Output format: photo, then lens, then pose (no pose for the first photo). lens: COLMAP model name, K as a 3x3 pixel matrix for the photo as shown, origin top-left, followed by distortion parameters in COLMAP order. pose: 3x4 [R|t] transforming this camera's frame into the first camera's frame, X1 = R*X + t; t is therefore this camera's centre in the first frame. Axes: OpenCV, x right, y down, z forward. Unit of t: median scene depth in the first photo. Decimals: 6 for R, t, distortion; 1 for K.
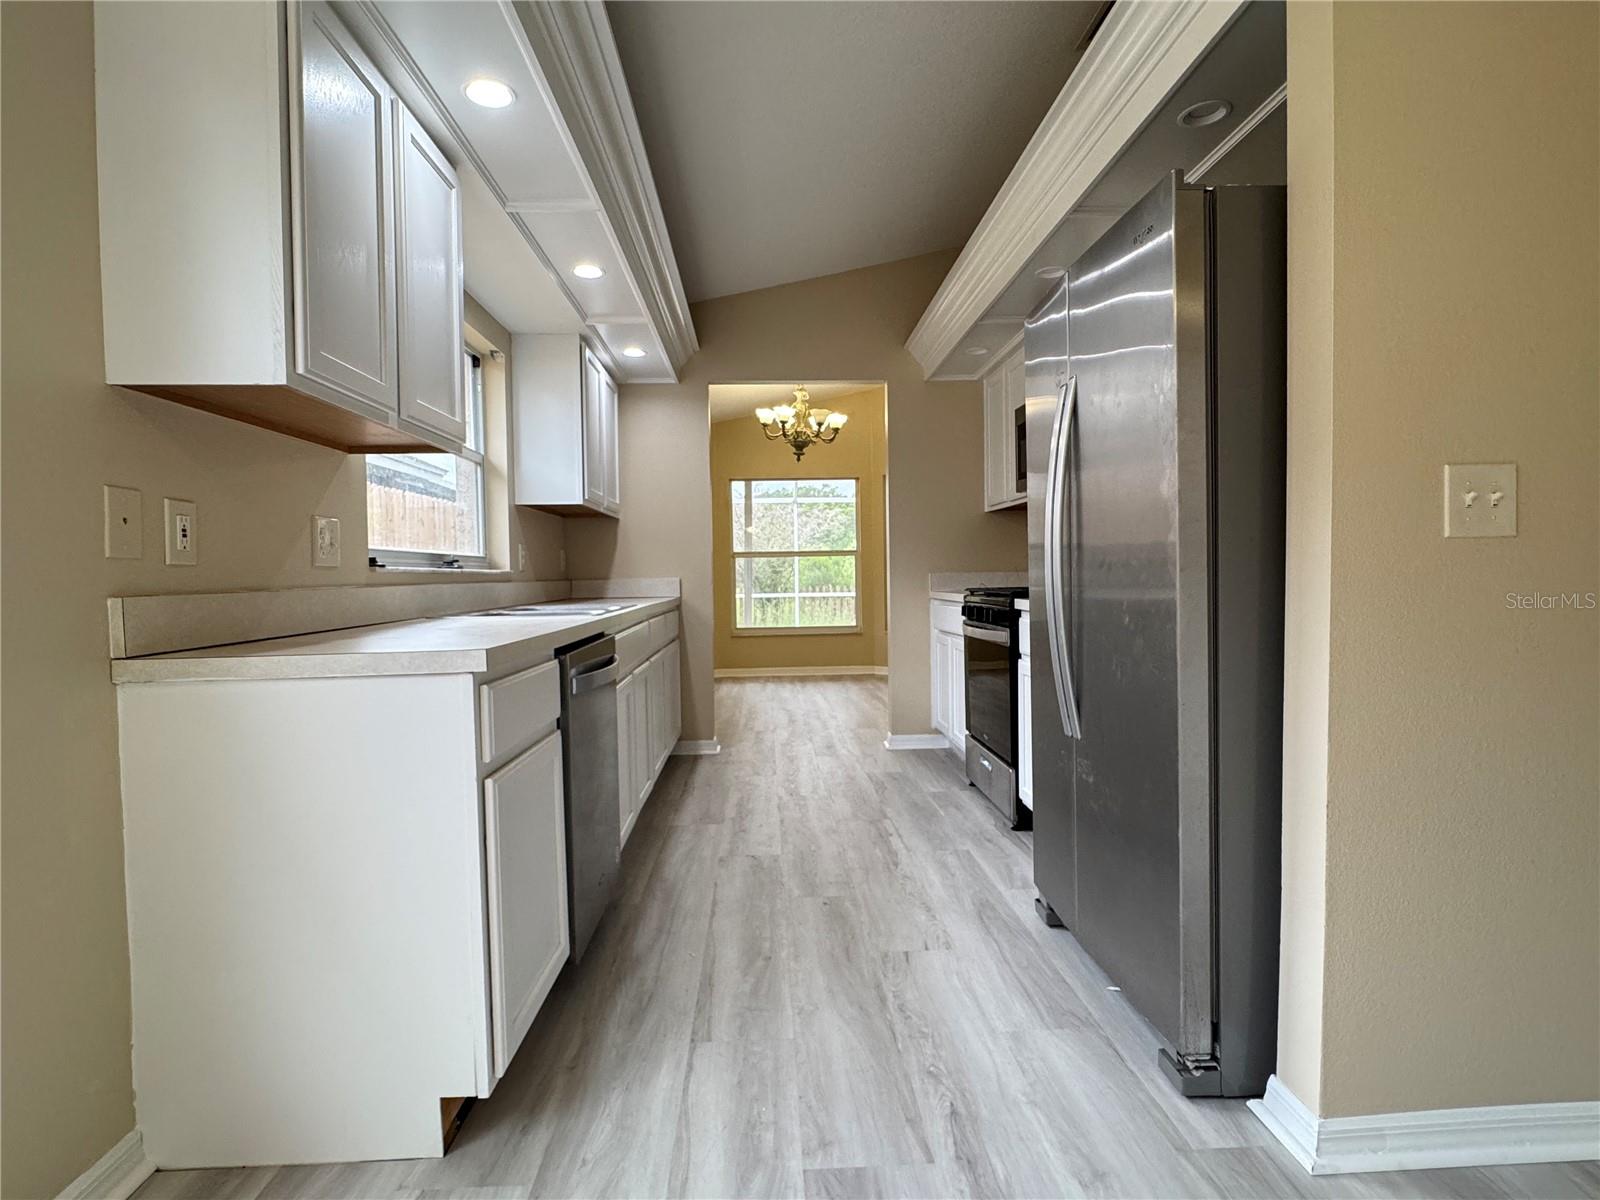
lens RADIAL K [[839.1, 0, 800.6], [0, 839.1, 597.5], [0, 0, 1]] dist [-0.002770, 0.002254]
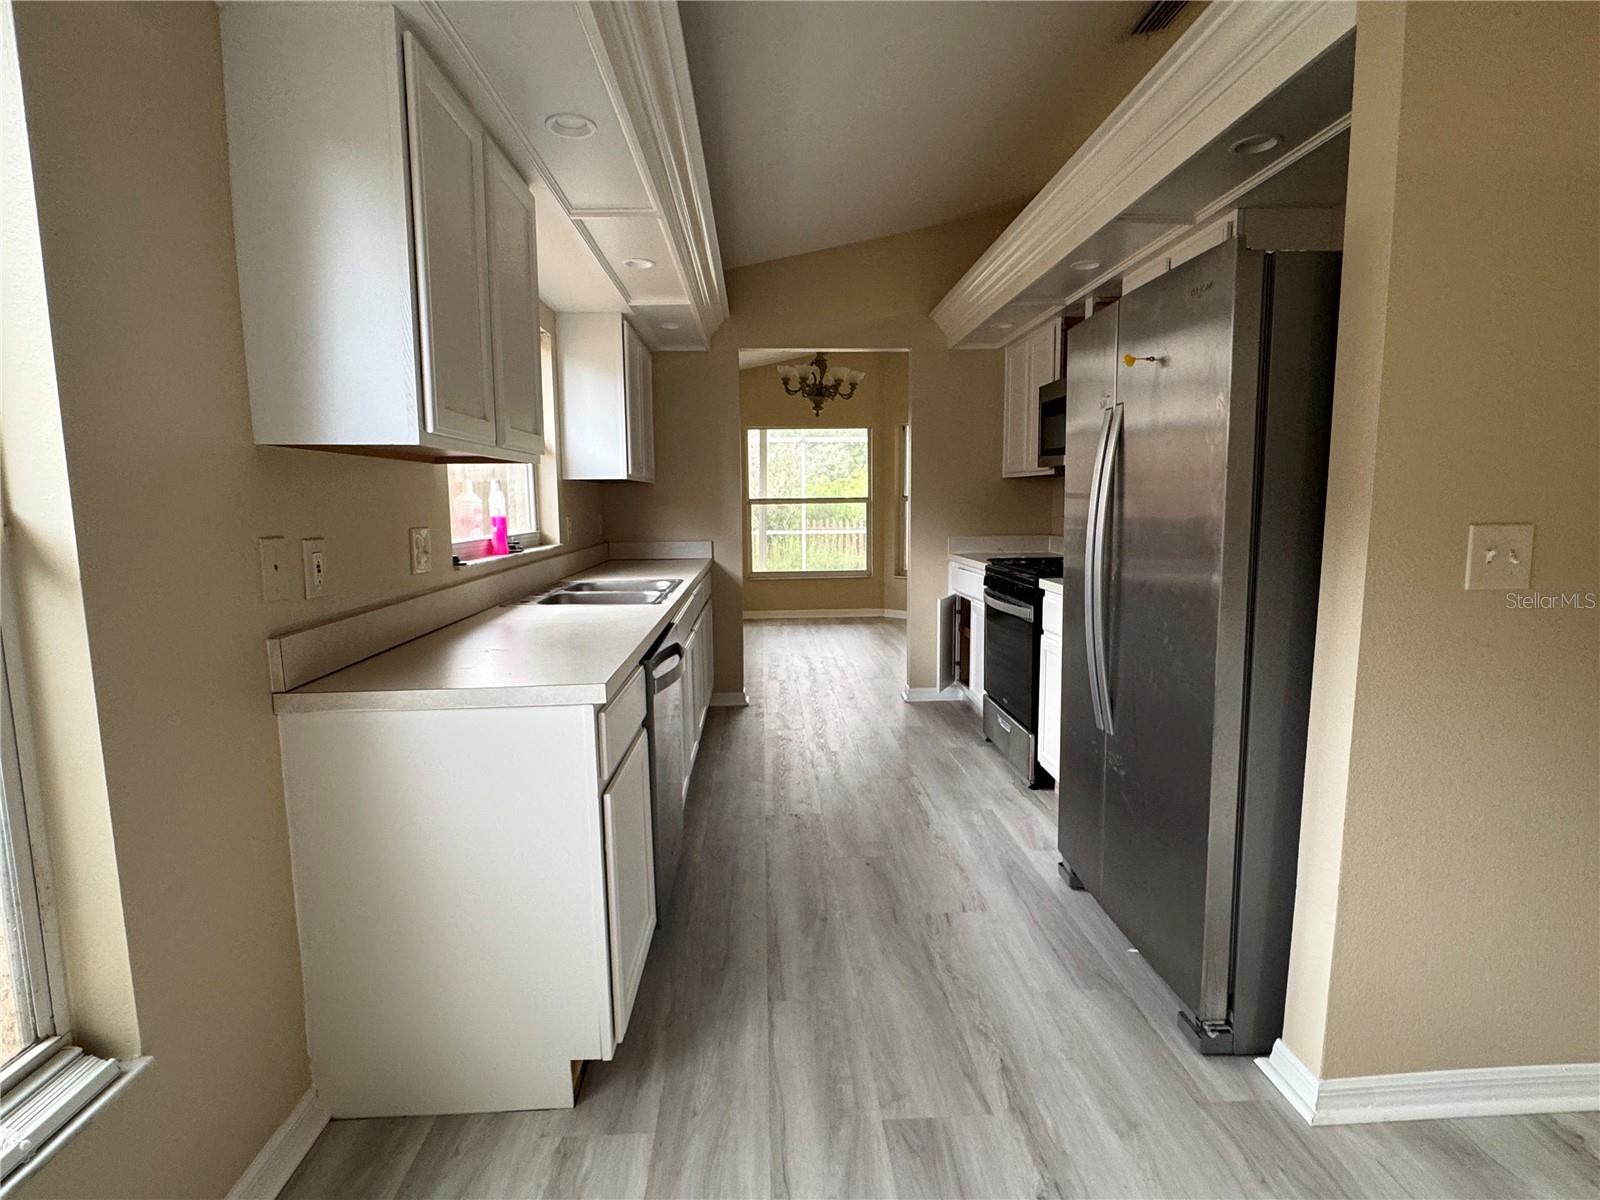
lens RADIAL K [[815.0, 0, 802.7], [0, 815.0, 595.7], [0, 0, 1]] dist [-0.002213, 0.002071]
pose [[0.999962, 0.005109, 0.007023, -0.082745], [-0.005725, 0.995851, 0.090821, -0.107550], [-0.006530, -0.090858, 0.995842, -0.051615]]
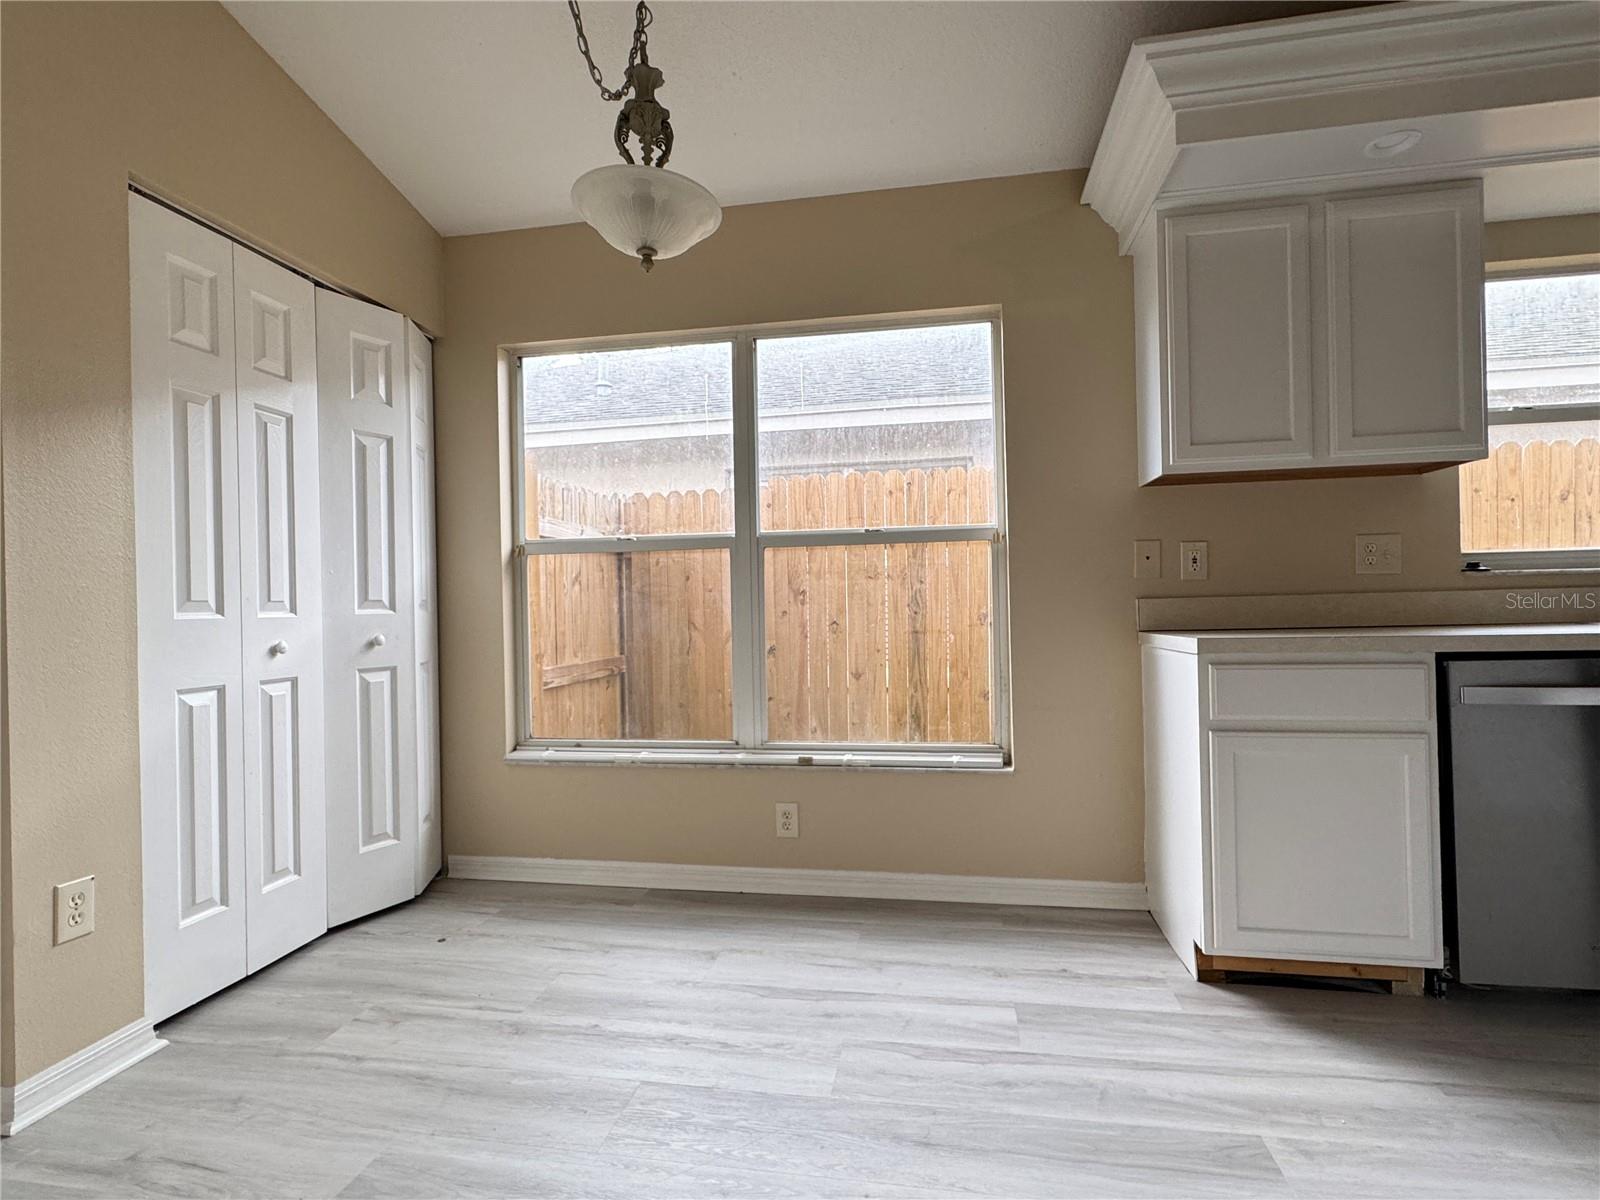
lens RADIAL K [[815.0, 0, 790.4], [0, 815.0, 610.5], [0, 0, 1]] dist [-0.002213, 0.002071]
pose [[-0.228438, 0.026505, -0.973198, 0.786068], [-0.001103, 0.999622, 0.027484, -0.015954], [0.973558, 0.007351, -0.228322, 0.441975]]
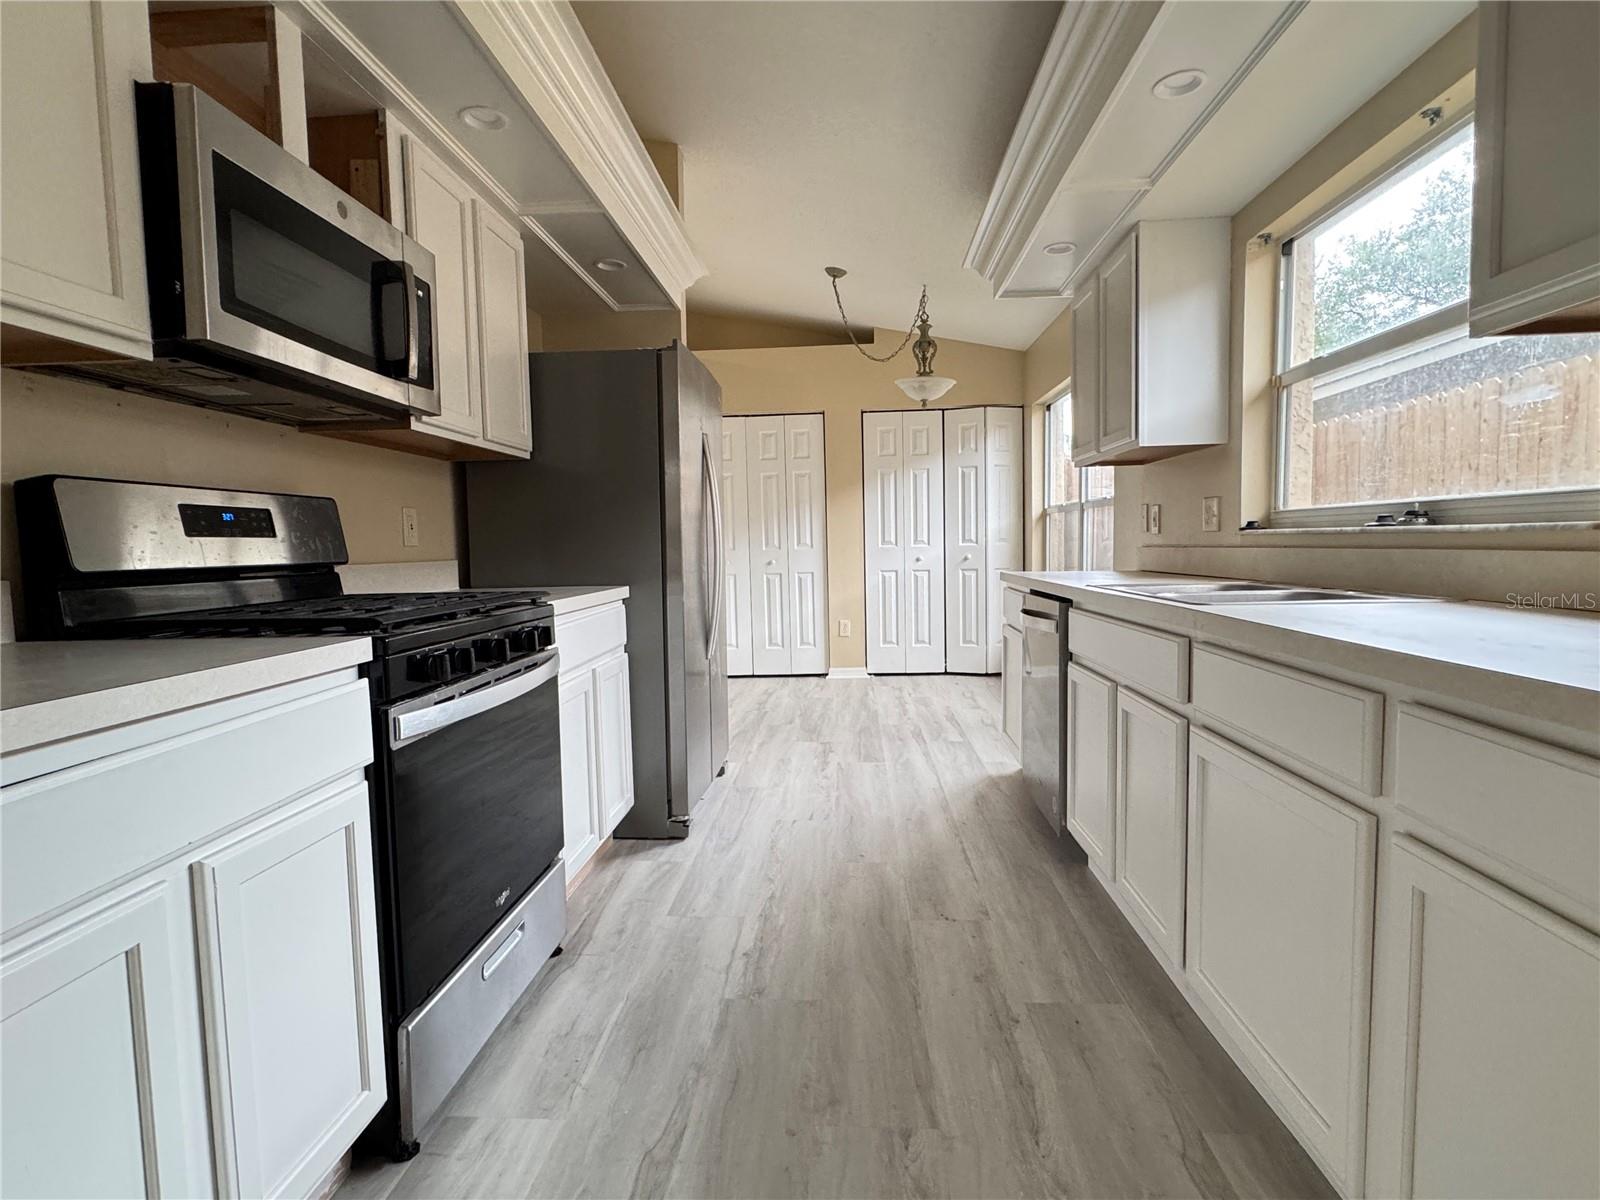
lens RADIAL K [[815.0, 0, 803.0], [0, 815.0, 599.0], [0, 0, 1]] dist [-0.002213, 0.002071]
pose [[-0.993778, 0.029213, 0.107479, -0.021903], [0.039407, 0.994794, 0.093982, -0.082710], [-0.104174, 0.097633, -0.989755, 2.503115]]
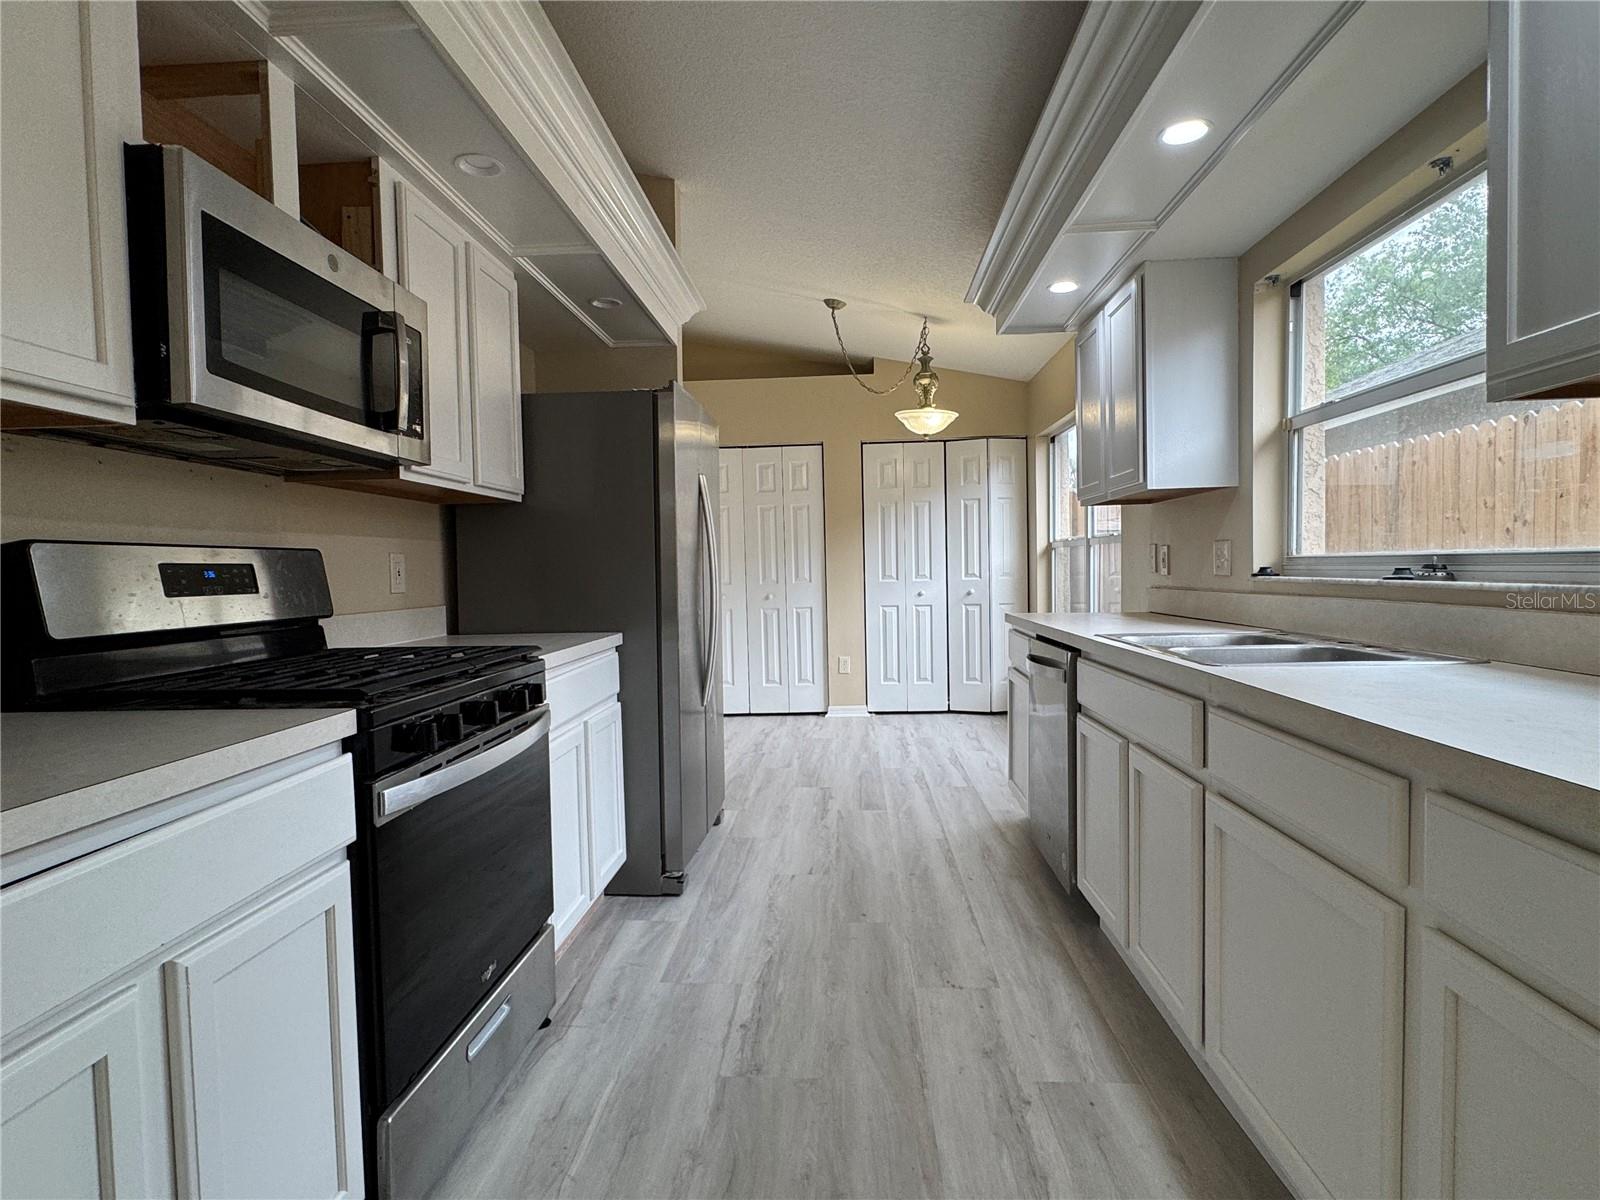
lens RADIAL K [[839.1, 0, 801.6], [0, 839.1, 600.4], [0, 0, 1]] dist [-0.002770, 0.002254]
pose [[-0.993918, 0.032656, 0.105167, -0.019552], [0.039507, 0.997185, 0.063735, -0.114723], [-0.102790, 0.067502, -0.992410, 2.497283]]
